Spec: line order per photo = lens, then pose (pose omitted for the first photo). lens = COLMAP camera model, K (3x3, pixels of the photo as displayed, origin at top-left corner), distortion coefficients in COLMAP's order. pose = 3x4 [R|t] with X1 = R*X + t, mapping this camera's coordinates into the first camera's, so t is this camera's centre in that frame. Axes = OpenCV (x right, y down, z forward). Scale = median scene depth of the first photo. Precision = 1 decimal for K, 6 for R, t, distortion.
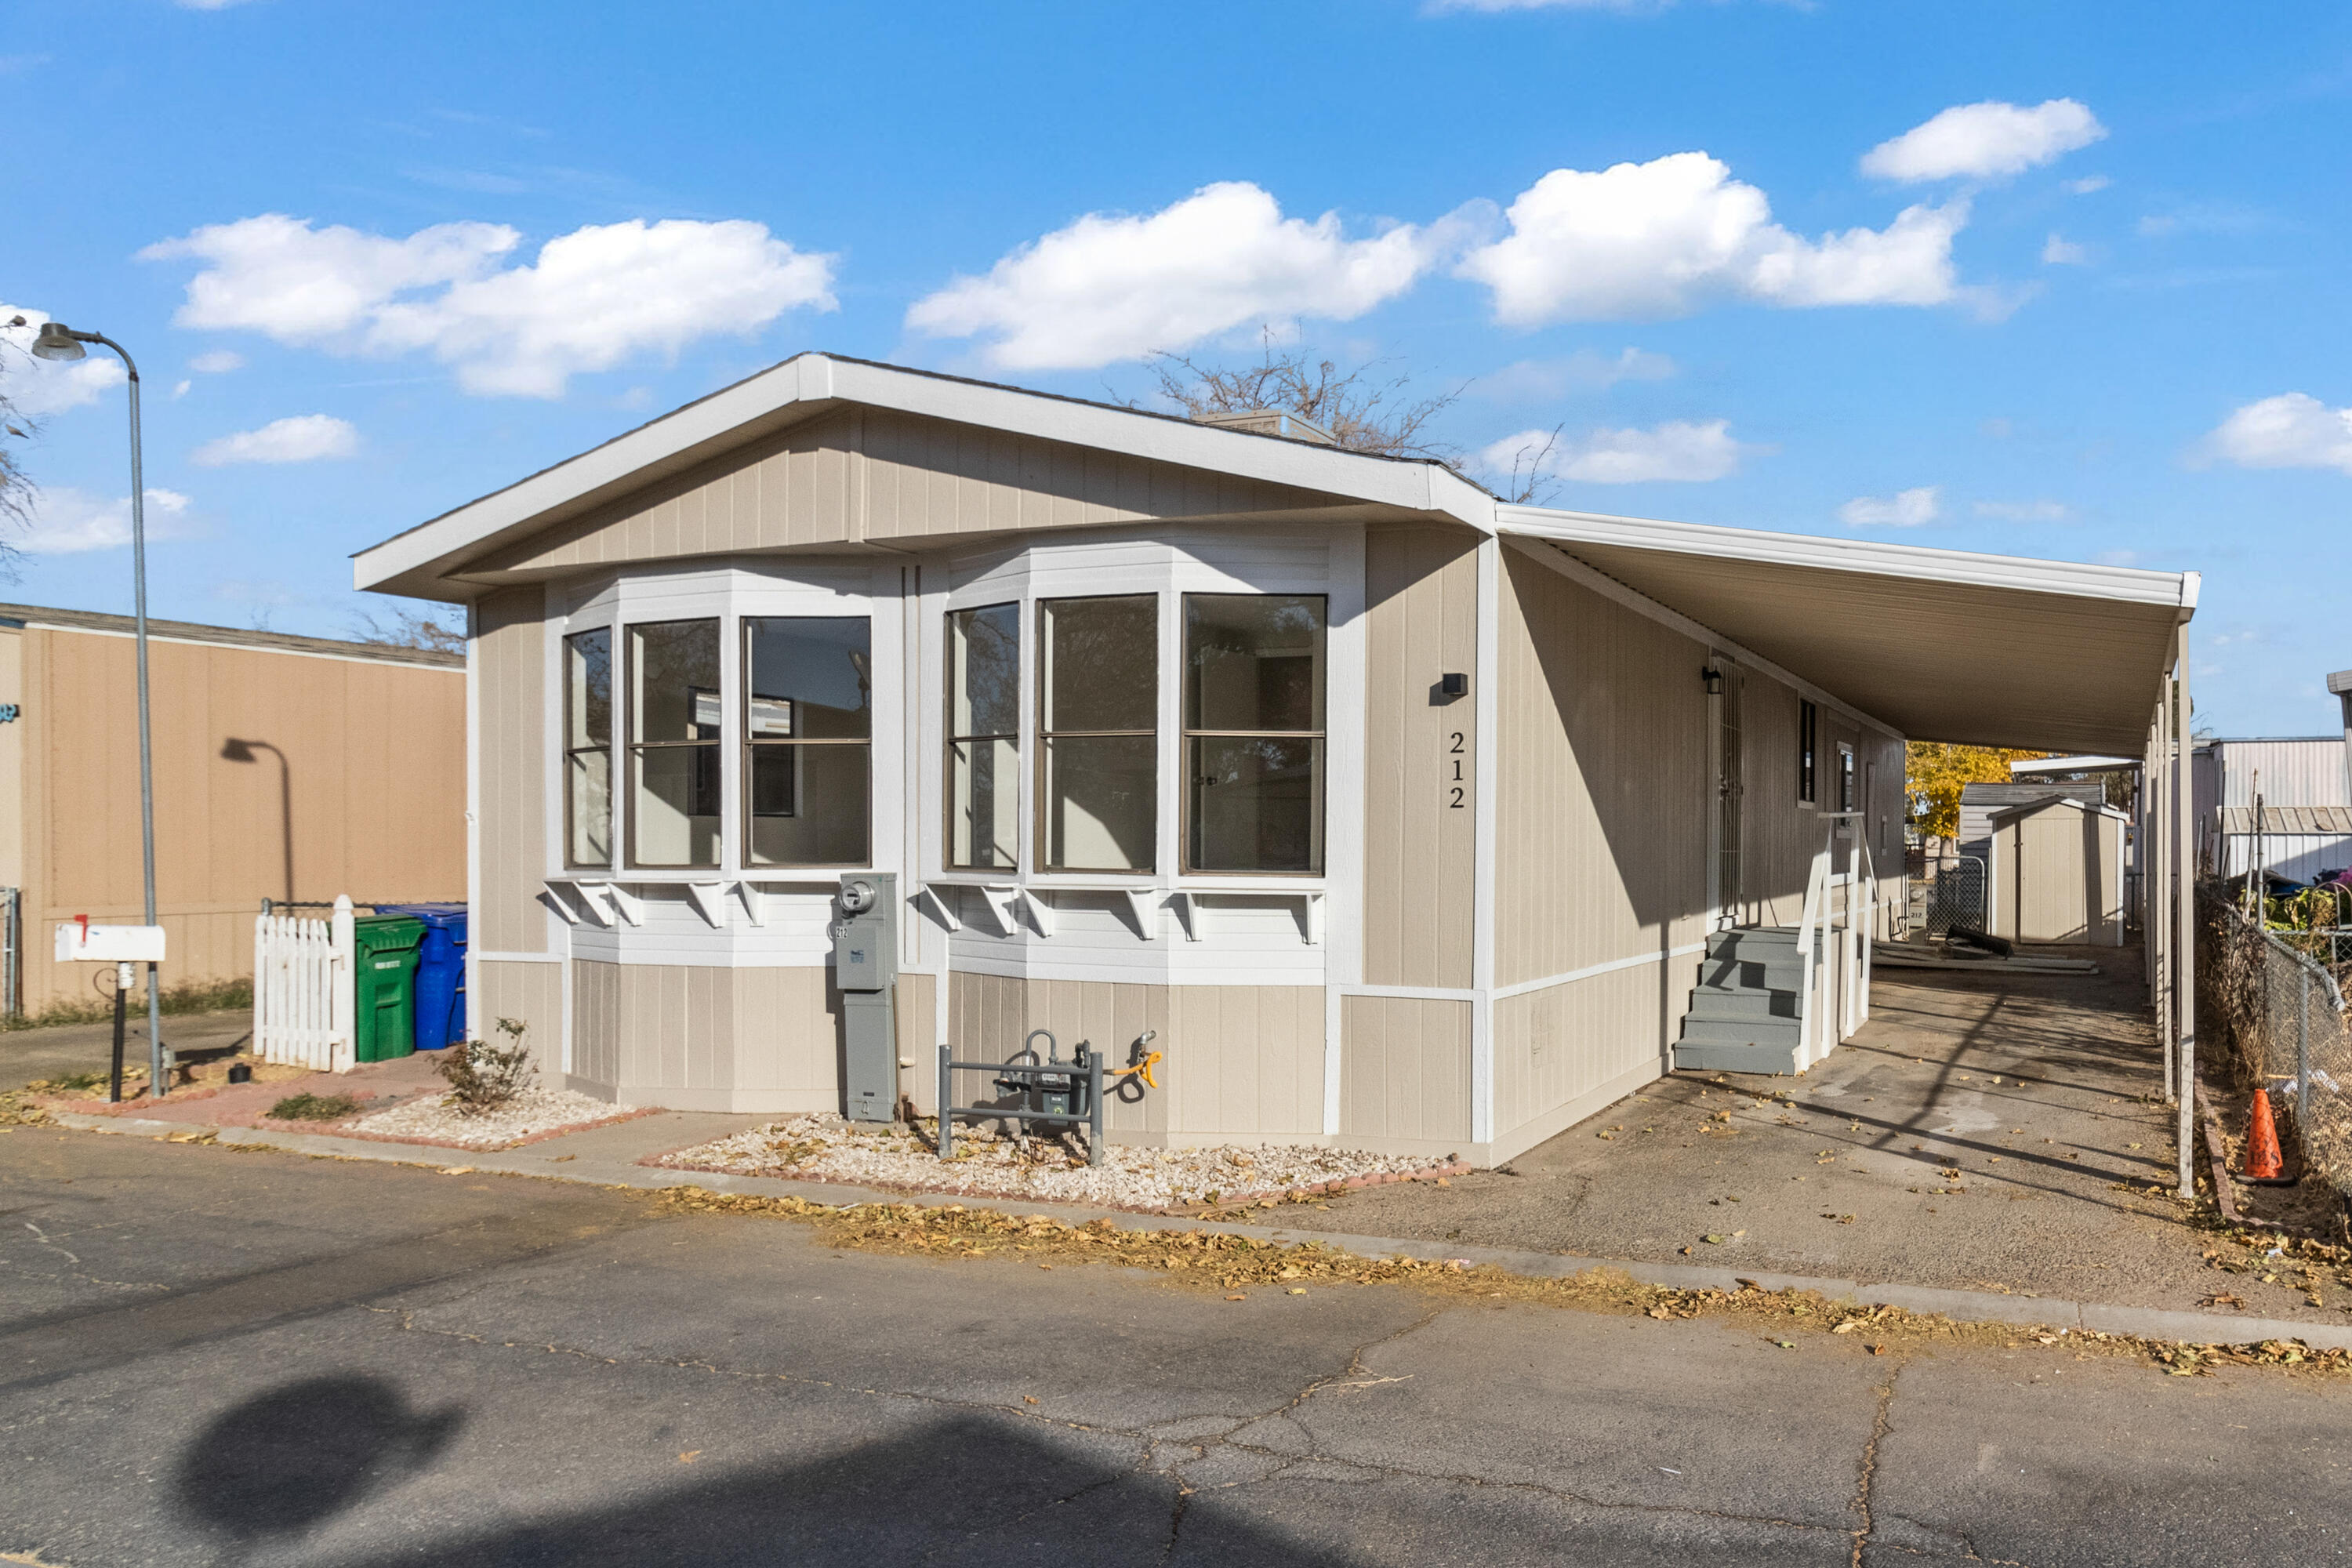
lens RADIAL K [[1103.0, 0, 1590.5], [0, 1103.0, 844.4], [0, 0, 1]] dist [0.001135, -0.000286]
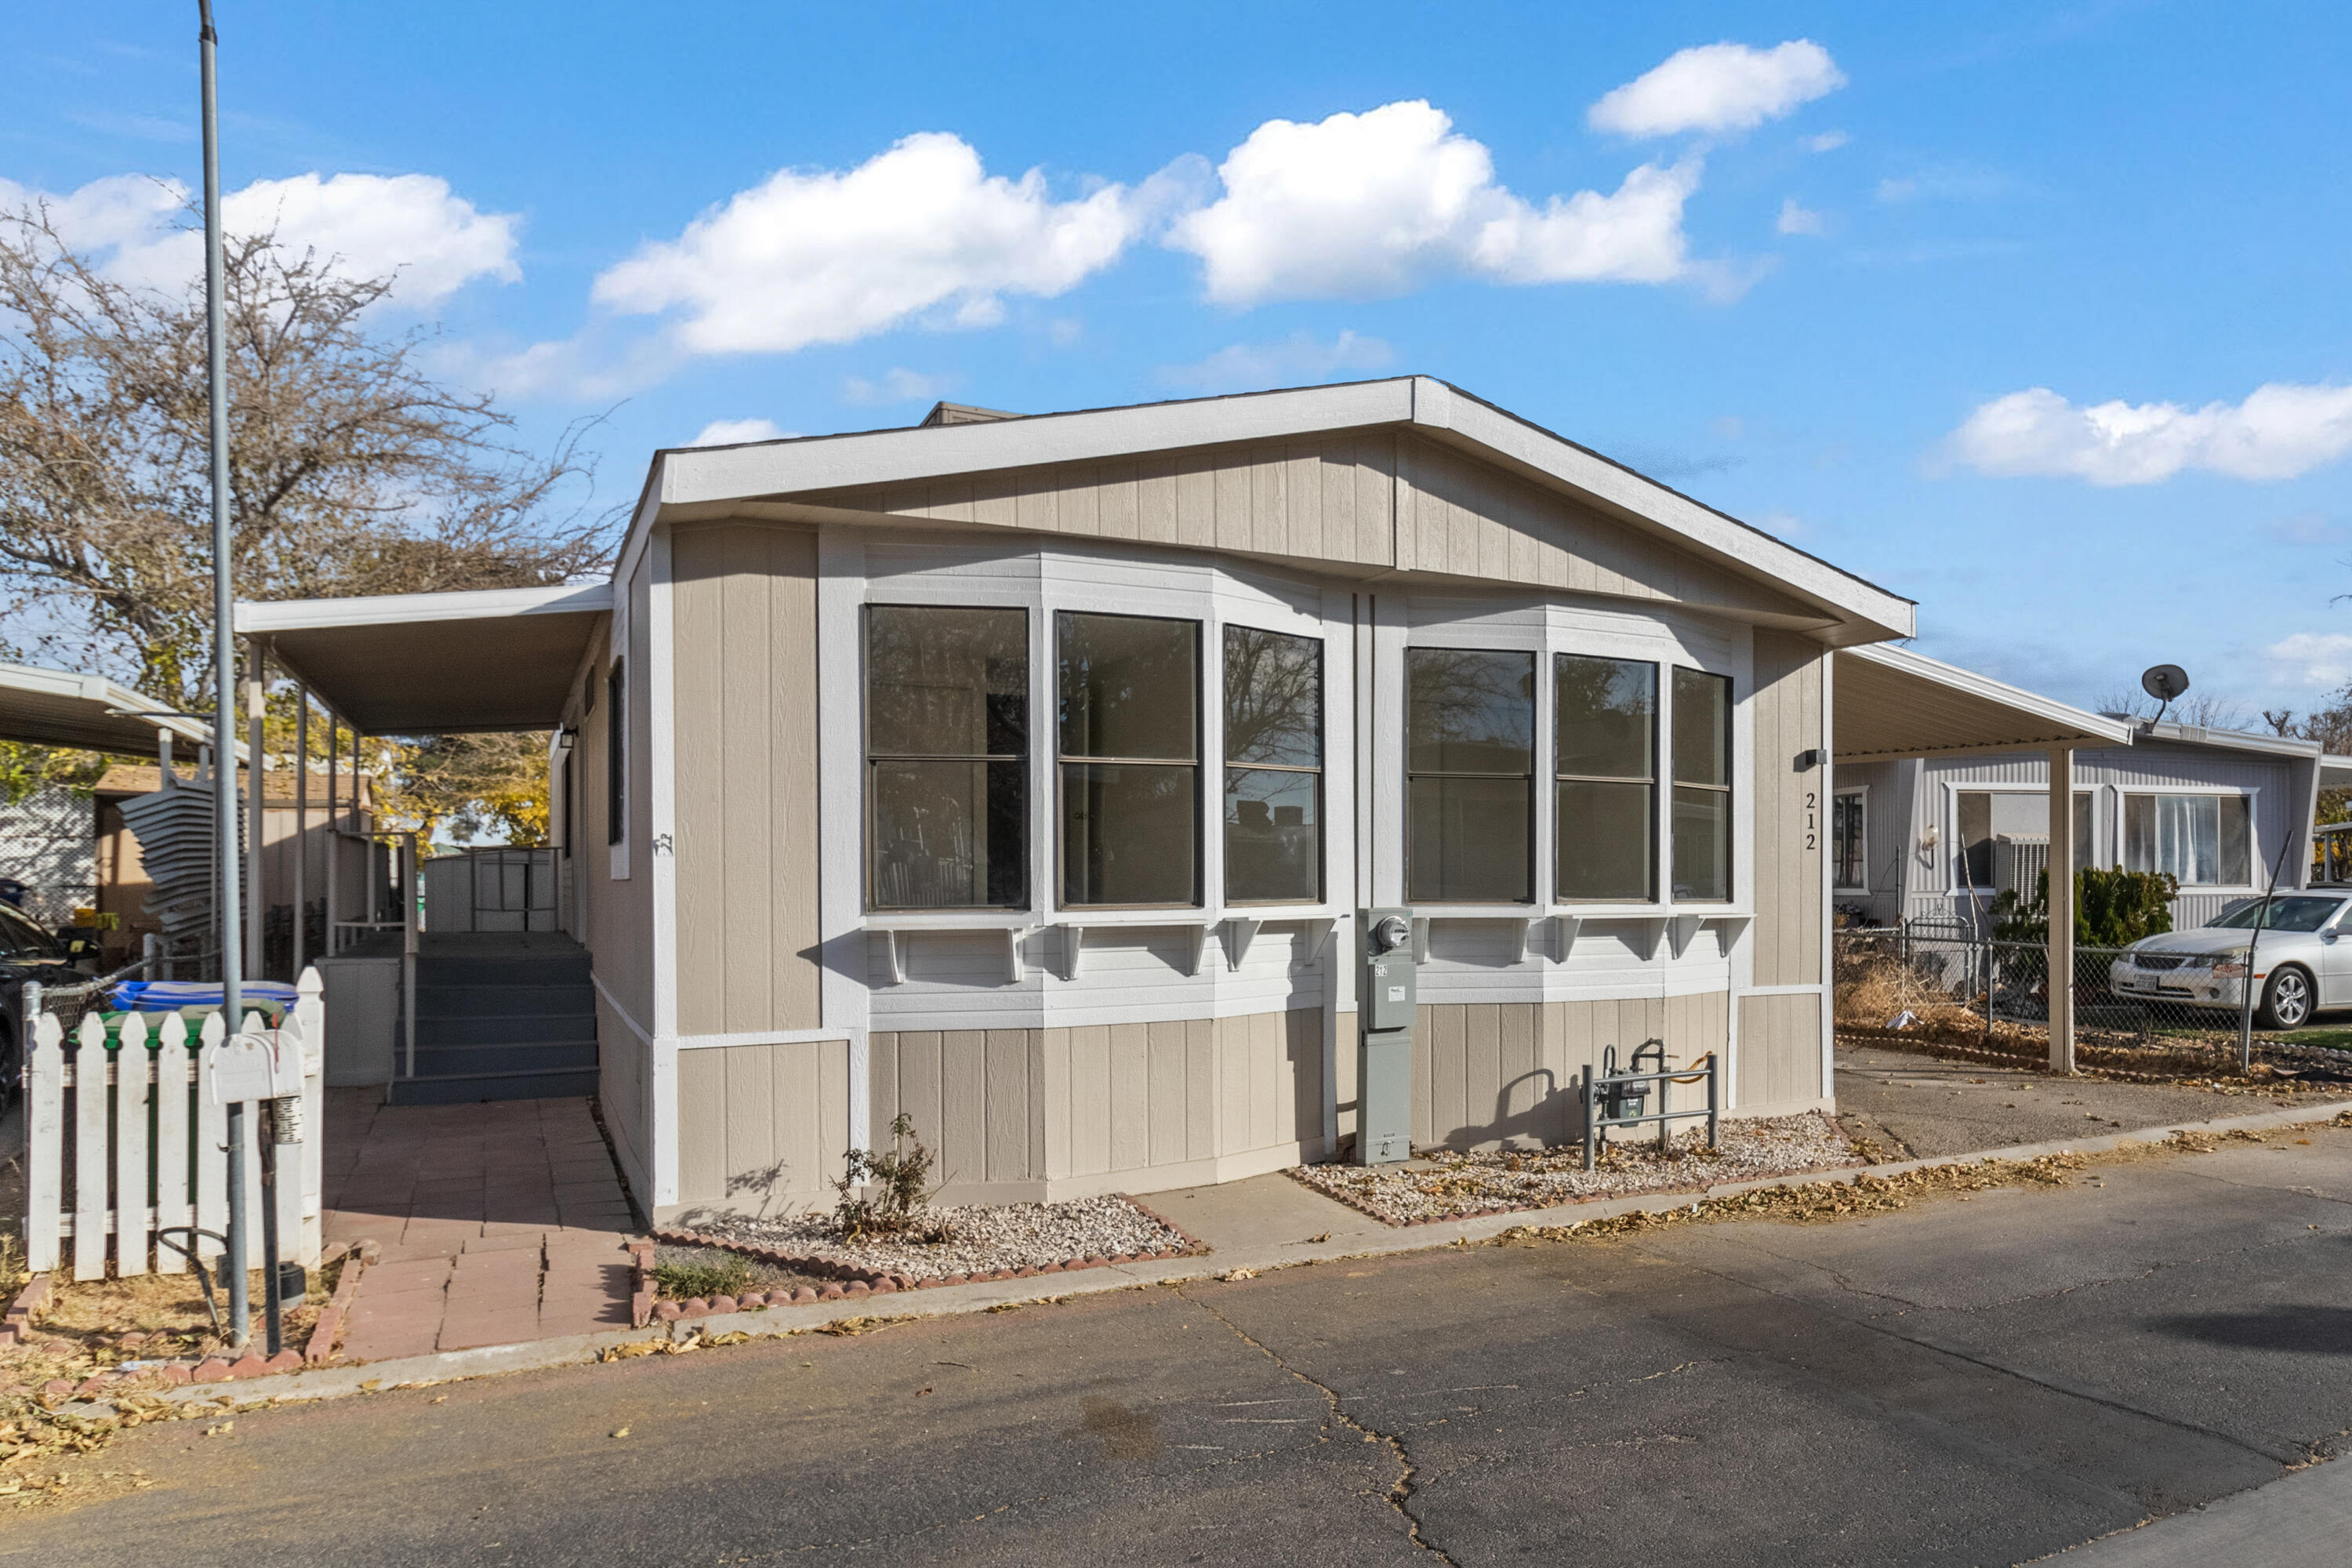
lens RADIAL K [[1088.0, 0, 1171.7], [0, 1088.0, 875.9], [0, 0, 1]] dist [-0.000465, 0.000015]
pose [[0.826315, -0.003045, 0.563200, -1.299391], [0.003625, 0.999993, 0.000088, -0.003315], [-0.563196, 0.001969, 0.826321, 0.299465]]
